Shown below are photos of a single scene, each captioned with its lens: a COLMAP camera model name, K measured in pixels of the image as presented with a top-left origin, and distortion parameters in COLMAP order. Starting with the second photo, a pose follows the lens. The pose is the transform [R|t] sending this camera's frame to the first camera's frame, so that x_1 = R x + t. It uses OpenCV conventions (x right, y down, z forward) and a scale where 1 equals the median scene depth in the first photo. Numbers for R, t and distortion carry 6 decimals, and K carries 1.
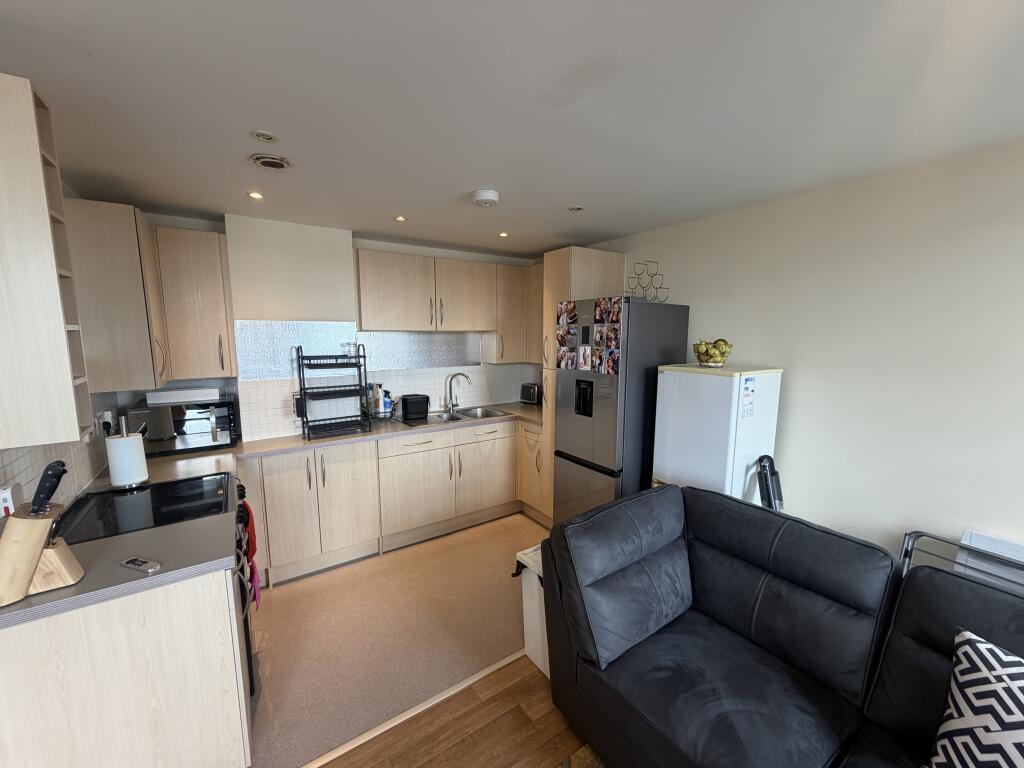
lens RADIAL K [[406.7, 0, 512.0], [0, 406.7, 385.2], [0, 0, 1]] dist [0.004293, 0.000323]
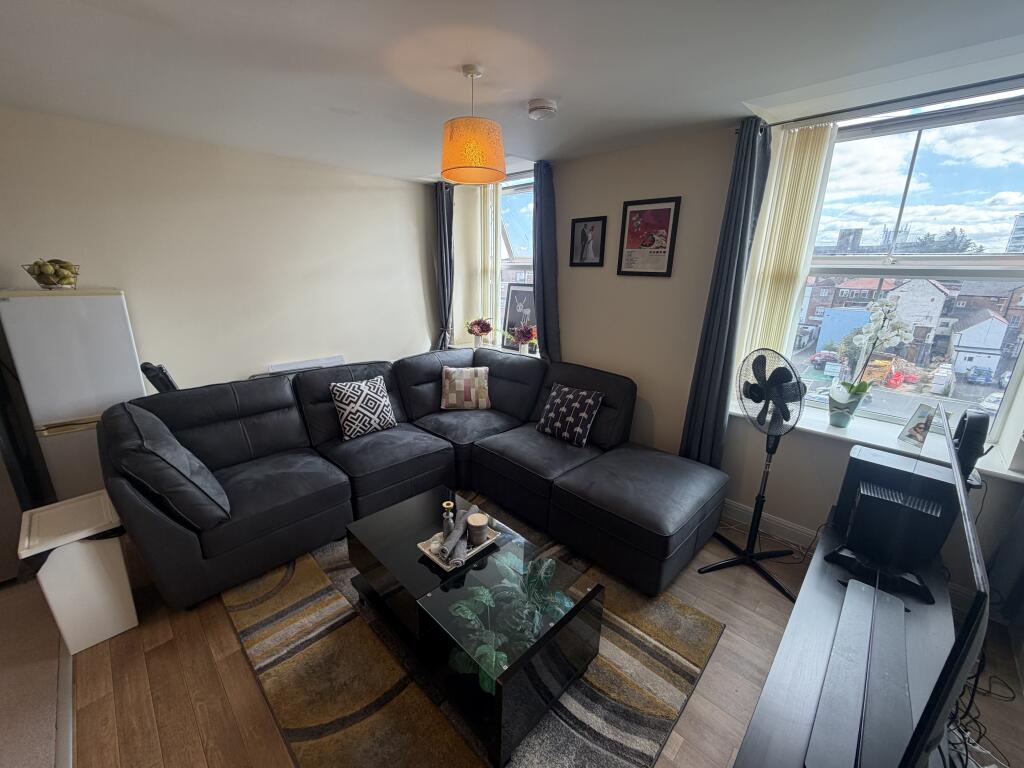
lens RADIAL K [[406.7, 0, 512.3], [0, 406.7, 384.6], [0, 0, 1]] dist [0.004293, 0.000323]
pose [[-0.205925, -0.277034, 0.938535, -1.111704], [0.108627, 0.946691, 0.303276, -0.015248], [-0.972520, 0.164402, -0.164854, 0.269735]]
